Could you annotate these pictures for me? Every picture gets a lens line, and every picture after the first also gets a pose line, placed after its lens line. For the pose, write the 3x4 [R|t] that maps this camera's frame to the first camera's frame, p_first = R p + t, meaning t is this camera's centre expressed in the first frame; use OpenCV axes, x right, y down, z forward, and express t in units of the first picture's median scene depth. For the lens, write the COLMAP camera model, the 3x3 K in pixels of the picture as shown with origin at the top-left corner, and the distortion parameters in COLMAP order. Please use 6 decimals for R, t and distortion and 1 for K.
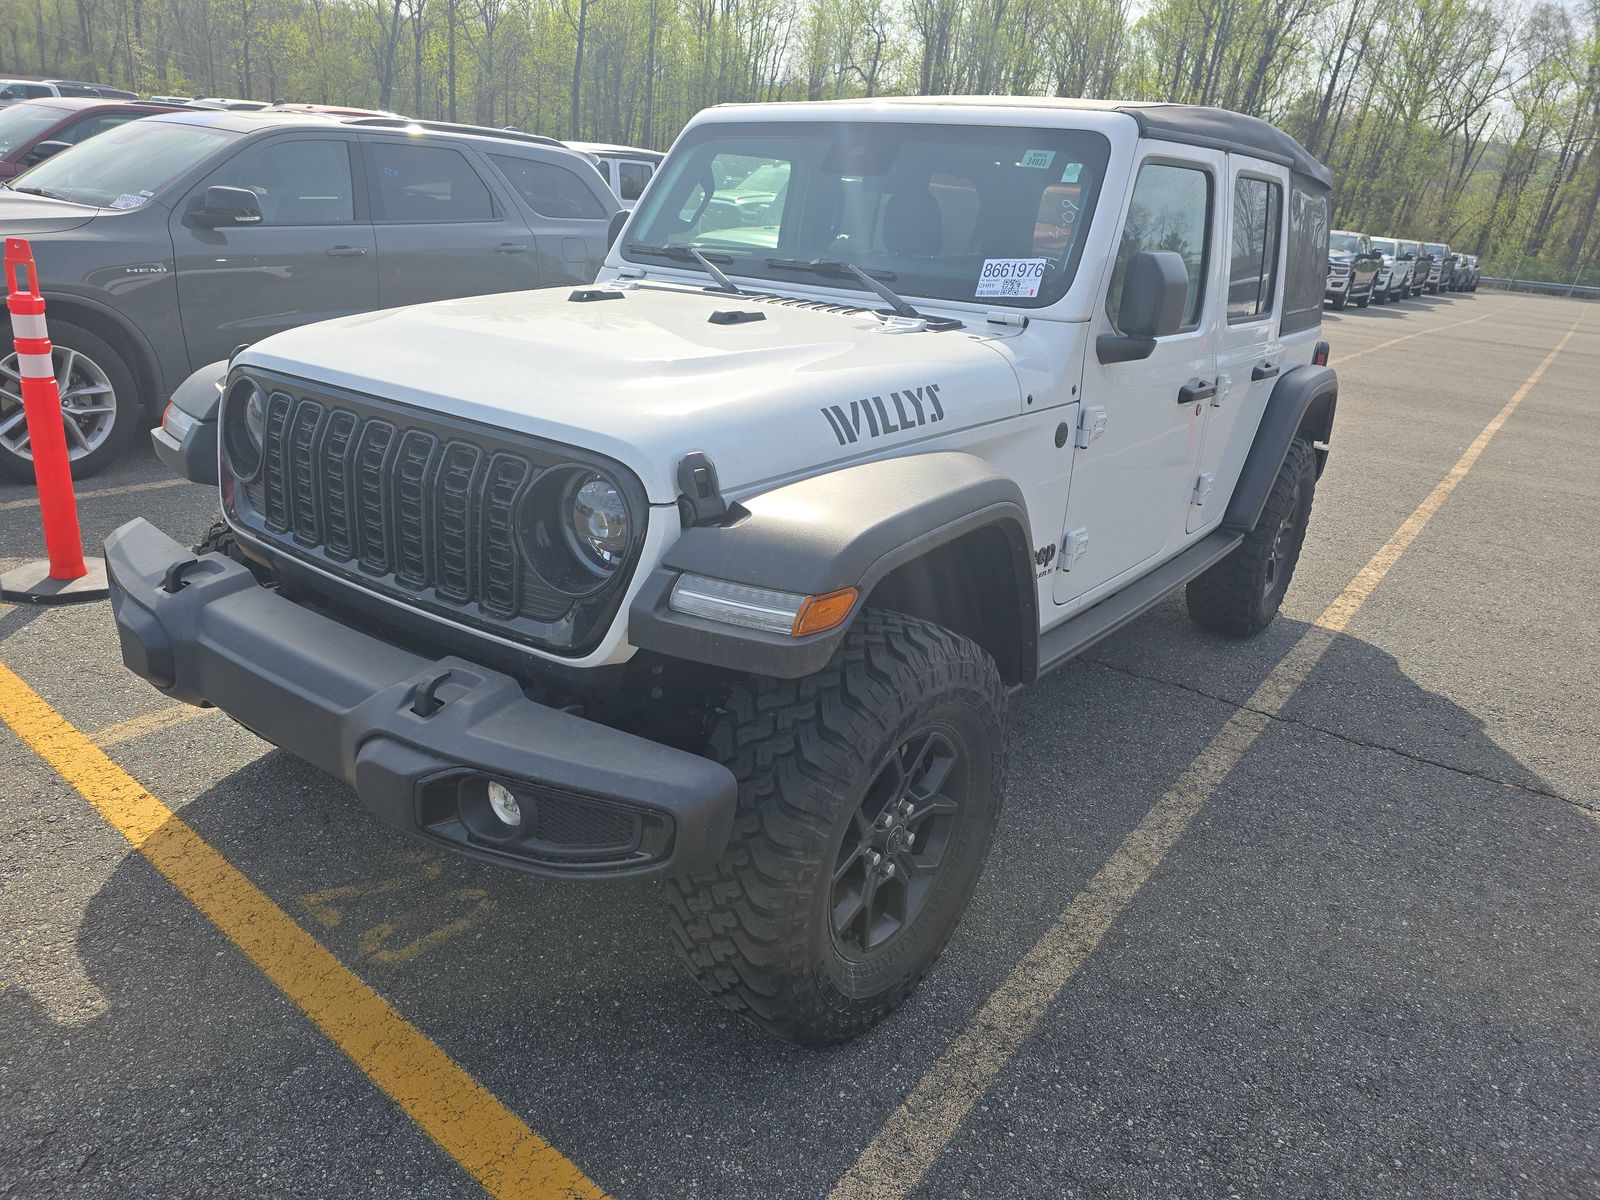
lens RADIAL K [[1062.7, 0, 800.0], [0, 1062.7, 600.0], [0, 0, 1]] dist [0.057848, -0.062877]
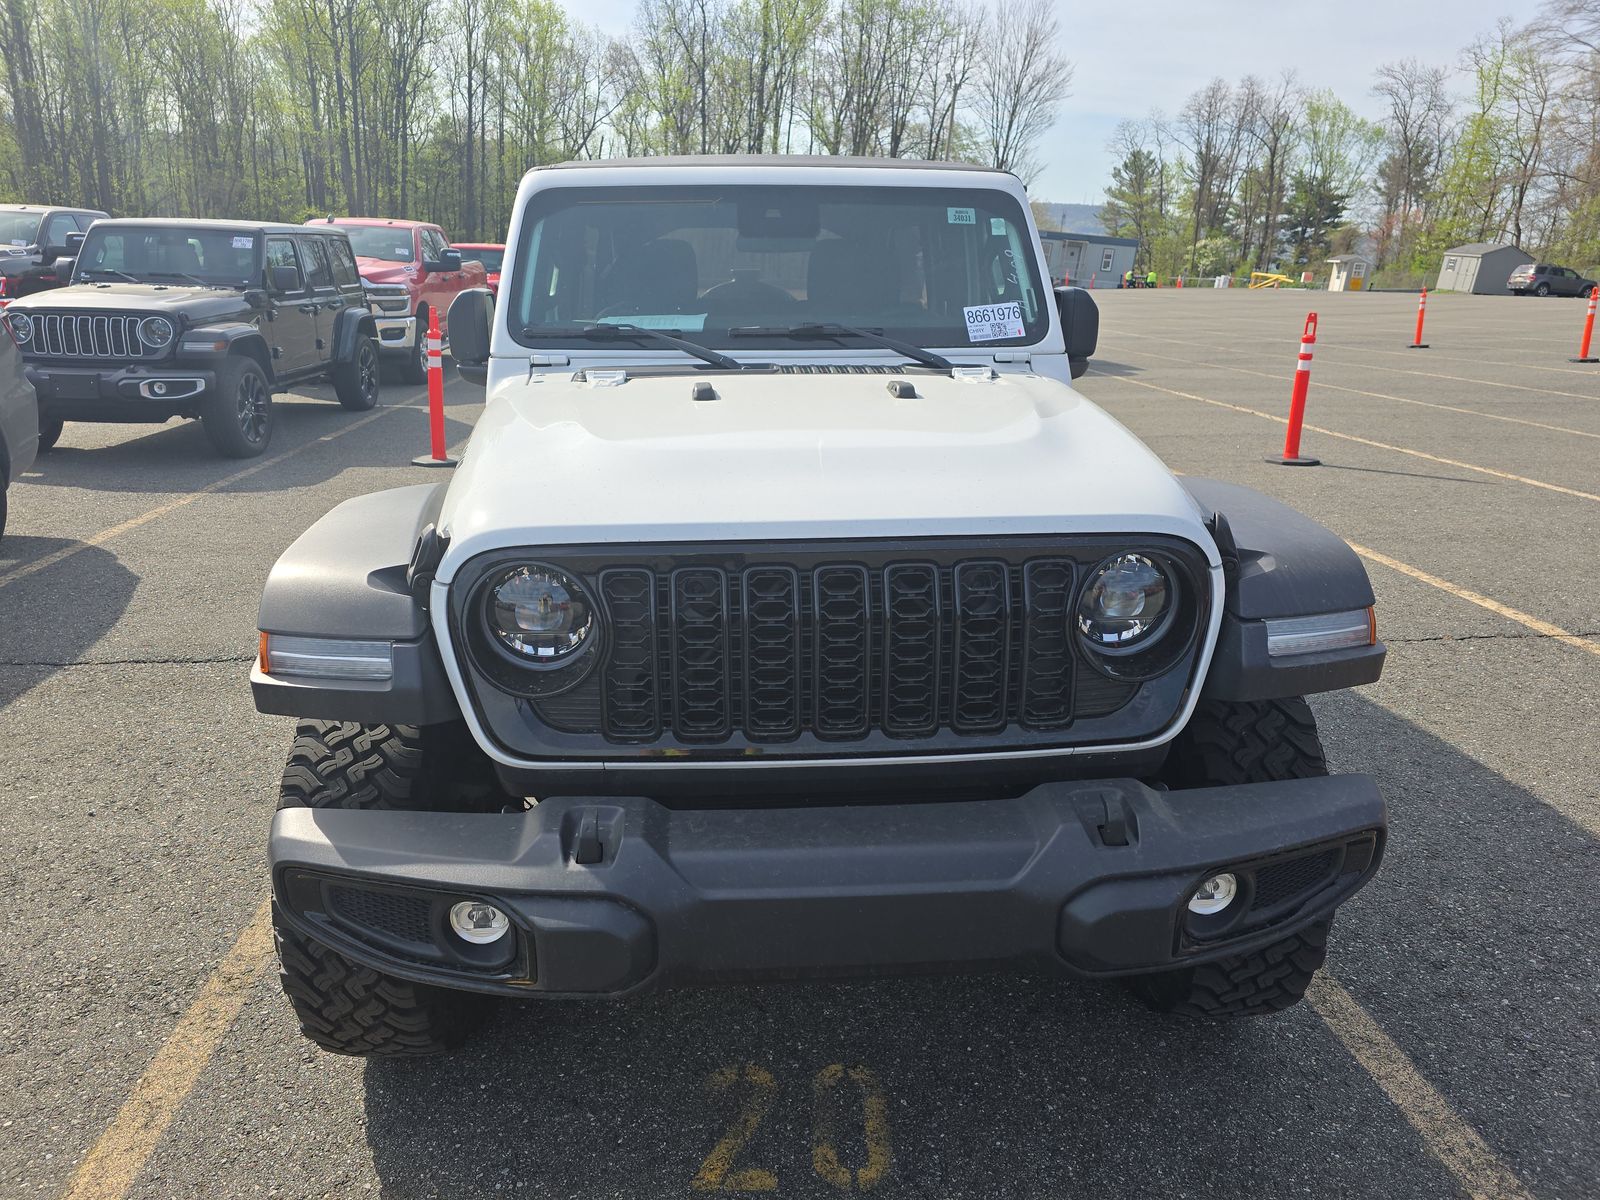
lens RADIAL K [[1068.9, 0, 794.0], [0, 1068.9, 600.8], [0, 0, 1]] dist [0.035778, -0.031178]
pose [[0.767968, -0.257564, 0.586418, -0.692664], [0.268921, 0.960633, 0.069750, -0.155461], [-0.581298, 0.104134, 0.807000, 0.248699]]
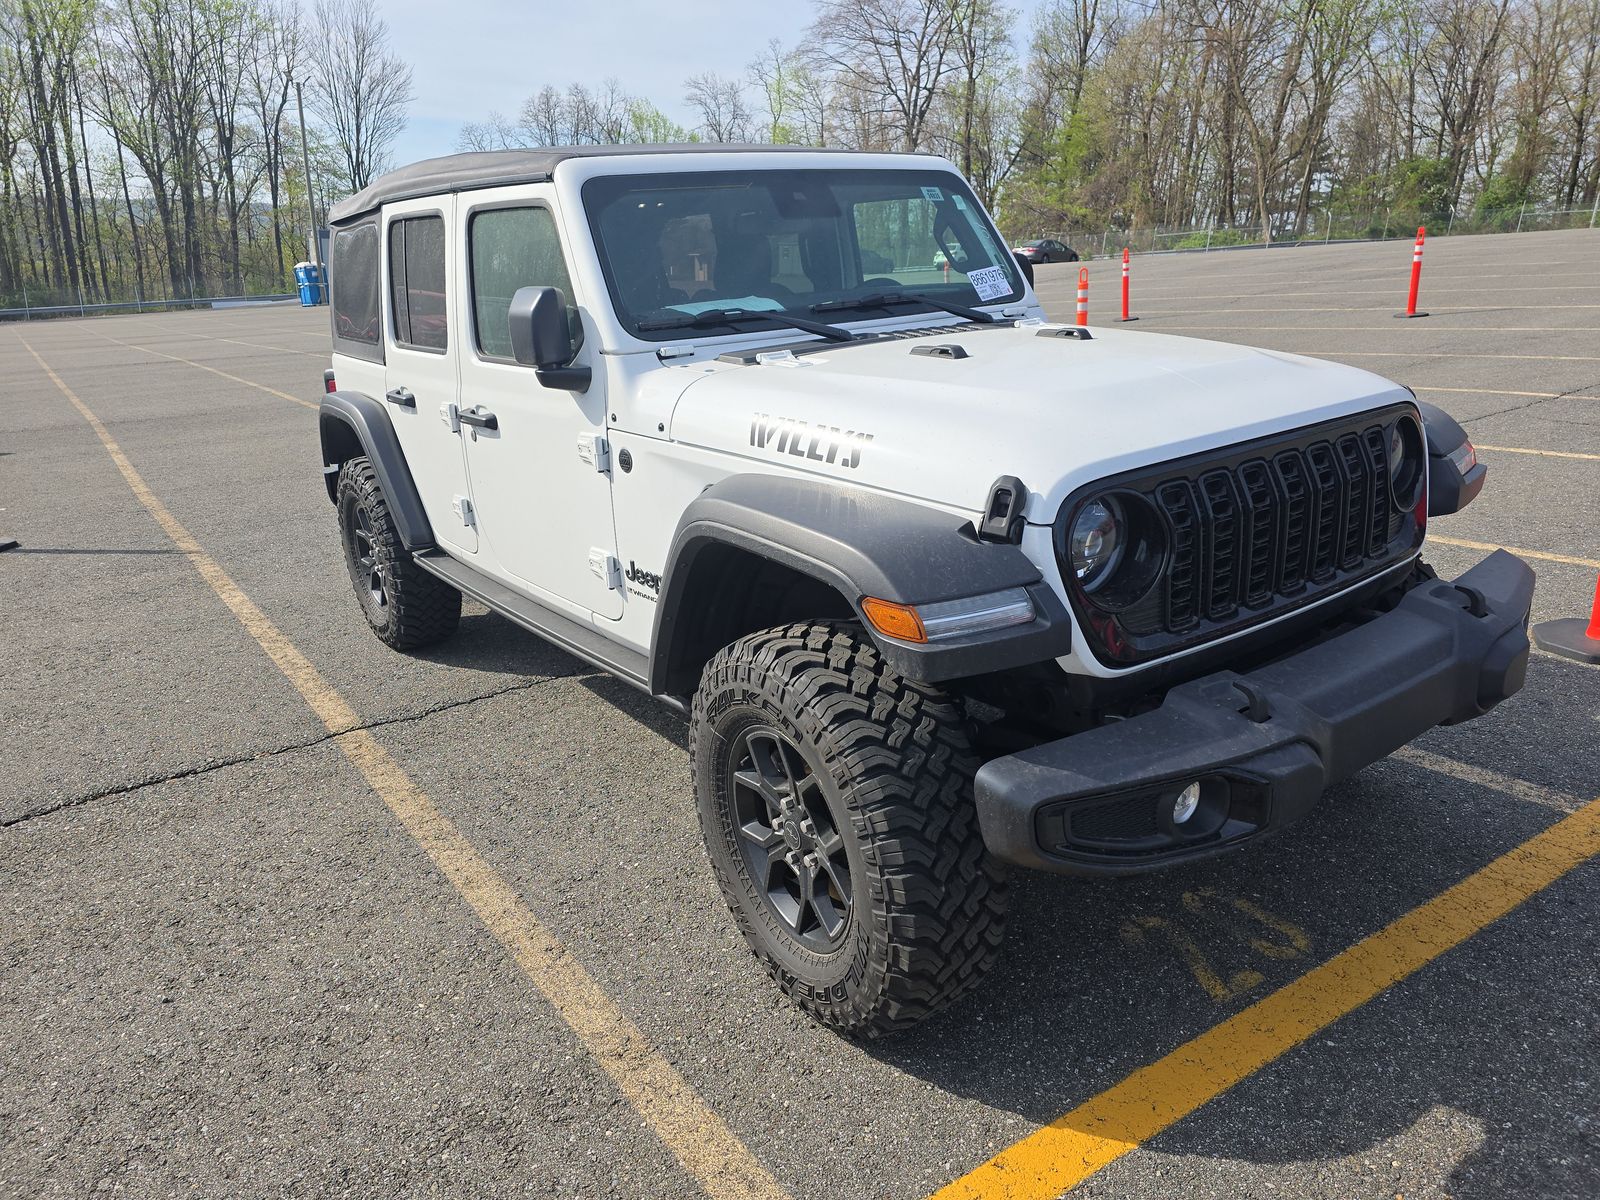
lens RADIAL K [[1068.9, 0, 794.0], [0, 1068.9, 600.8], [0, 0, 1]] dist [0.035778, -0.031178]
pose [[0.322477, -0.376886, 0.868312, -1.148025], [0.396270, 0.886817, 0.237750, -0.362508], [-0.859638, 0.267417, 0.435327, 0.740438]]
